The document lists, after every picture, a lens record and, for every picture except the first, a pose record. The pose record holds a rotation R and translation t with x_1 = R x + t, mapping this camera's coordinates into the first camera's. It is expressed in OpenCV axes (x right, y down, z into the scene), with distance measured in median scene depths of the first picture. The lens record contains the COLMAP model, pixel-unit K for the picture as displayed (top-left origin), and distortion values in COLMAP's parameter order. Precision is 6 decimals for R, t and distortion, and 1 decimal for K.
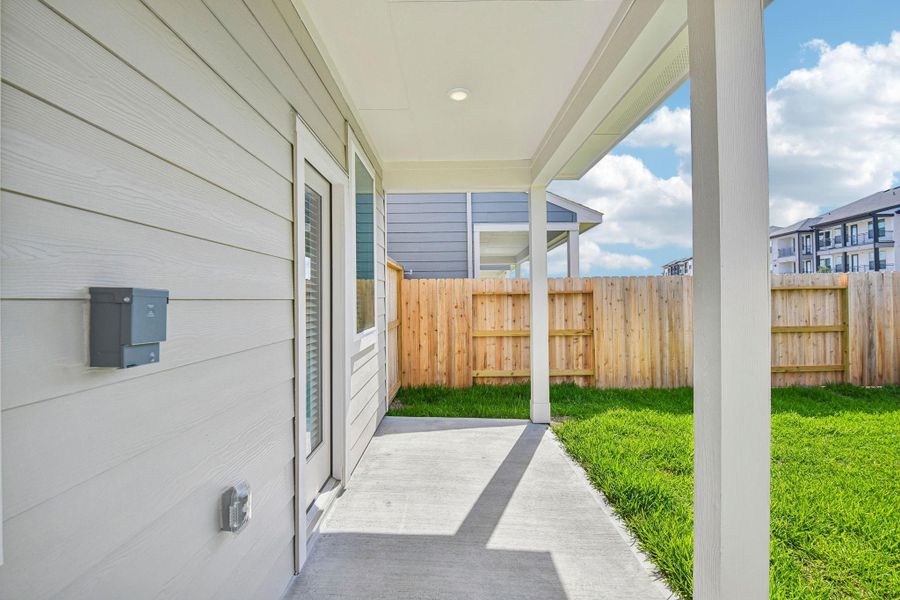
lens RADIAL K [[410.7, 0, 447.8], [0, 410.7, 293.6], [0, 0, 1]] dist [-0.000540, -0.008677]
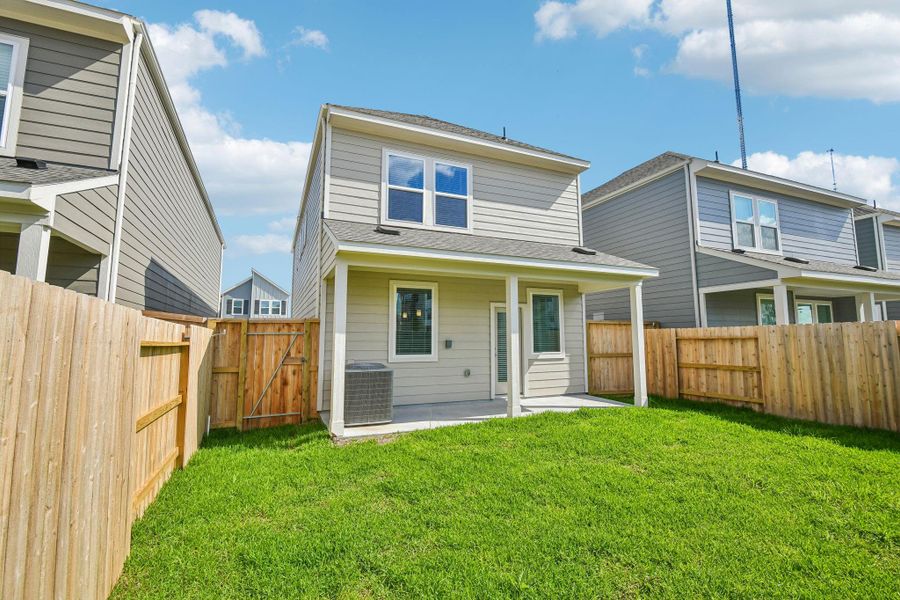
lens RADIAL K [[410.7, 0, 447.8], [0, 410.7, 293.6], [0, 0, 1]] dist [-0.000540, -0.008677]
pose [[0.403644, -0.091130, -0.910366, 1.125577], [0.007910, 0.995337, -0.096129, -0.024590], [0.914882, 0.031601, 0.402483, -0.407444]]
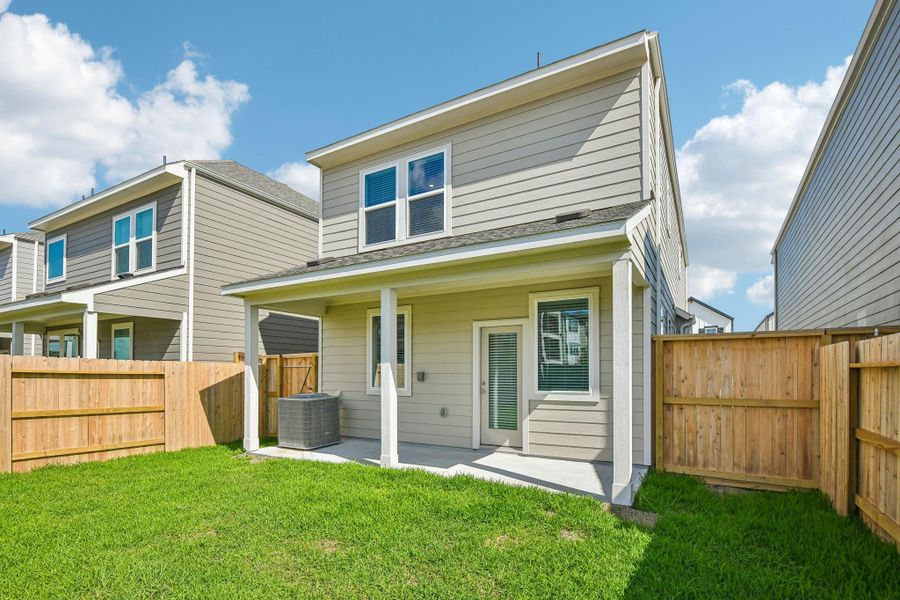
lens RADIAL K [[448.0, 0, 451.4], [0, 448.0, 368.1], [0, 0, 1]] dist [-0.000644, -0.000307]
pose [[-0.508627, -0.003784, -0.860979, 0.917349], [0.013693, 0.999828, -0.012484, 0.003492], [0.860878, -0.018139, -0.508488, 0.825434]]
